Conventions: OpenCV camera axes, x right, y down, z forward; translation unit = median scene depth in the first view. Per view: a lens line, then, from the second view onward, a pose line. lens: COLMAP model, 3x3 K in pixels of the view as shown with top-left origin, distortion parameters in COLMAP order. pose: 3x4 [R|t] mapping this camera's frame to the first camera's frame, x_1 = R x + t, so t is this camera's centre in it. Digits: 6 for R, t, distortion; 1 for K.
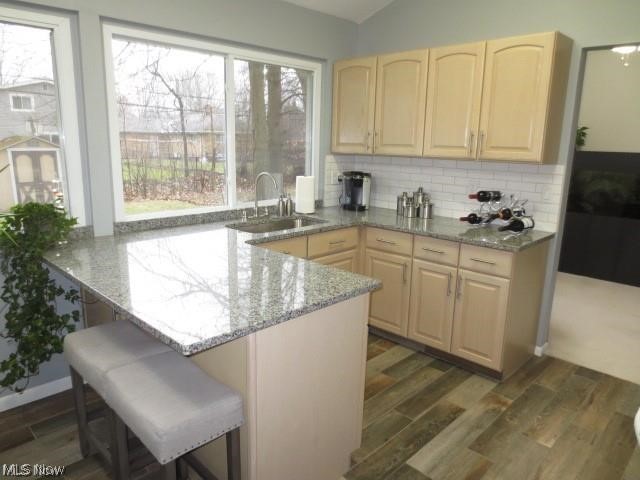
lens RADIAL K [[453.5, 0, 319.5], [0, 453.5, 239.9], [0, 0, 1]] dist [0.004108, 0.002941]
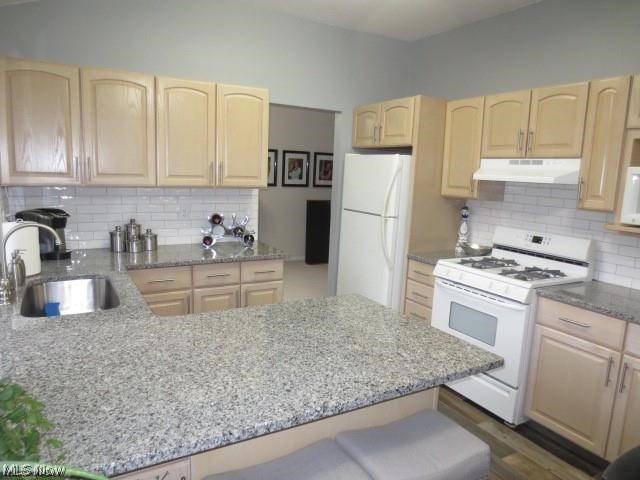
lens RADIAL K [[453.5, 0, 319.6], [0, 453.5, 238.8], [0, 0, 1]] dist [0.004108, 0.002941]
pose [[0.266590, -0.162358, 0.950037, -0.601439], [0.178483, 0.976977, 0.116878, -0.125141], [-0.947140, 0.138407, 0.289431, 0.410015]]
